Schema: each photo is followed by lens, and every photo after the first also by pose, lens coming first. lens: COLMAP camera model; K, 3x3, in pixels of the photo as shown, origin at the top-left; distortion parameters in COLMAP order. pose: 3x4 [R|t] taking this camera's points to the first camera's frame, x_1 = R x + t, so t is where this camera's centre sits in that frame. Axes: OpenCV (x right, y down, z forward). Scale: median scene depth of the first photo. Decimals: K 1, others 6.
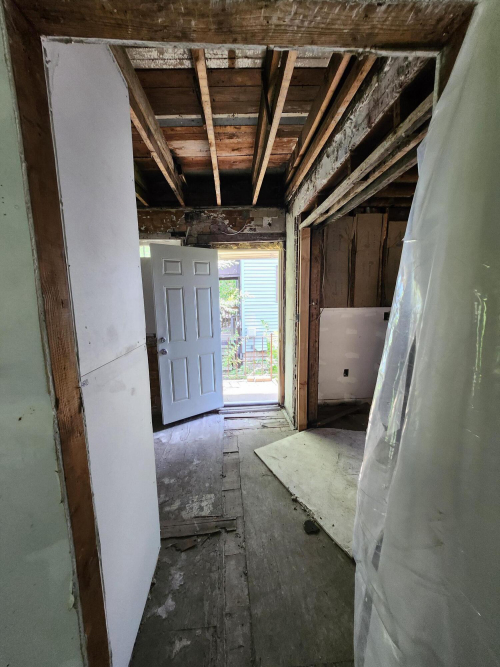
lens RADIAL K [[266.8, 0, 246.7], [0, 266.8, 332.9], [0, 0, 1]] dist [-0.000474, -0.000026]
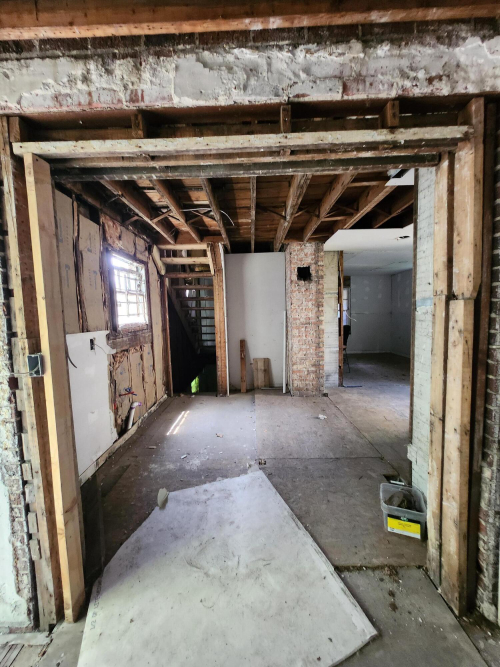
lens RADIAL K [[266.8, 0, 248.2], [0, 266.8, 333.6], [0, 0, 1]] dist [-0.000474, -0.000026]
pose [[0.073253, -0.058355, 0.995605, -0.209948], [0.169495, 0.984493, 0.045232, -0.068172], [-0.982805, 0.165436, 0.082008, 0.668557]]
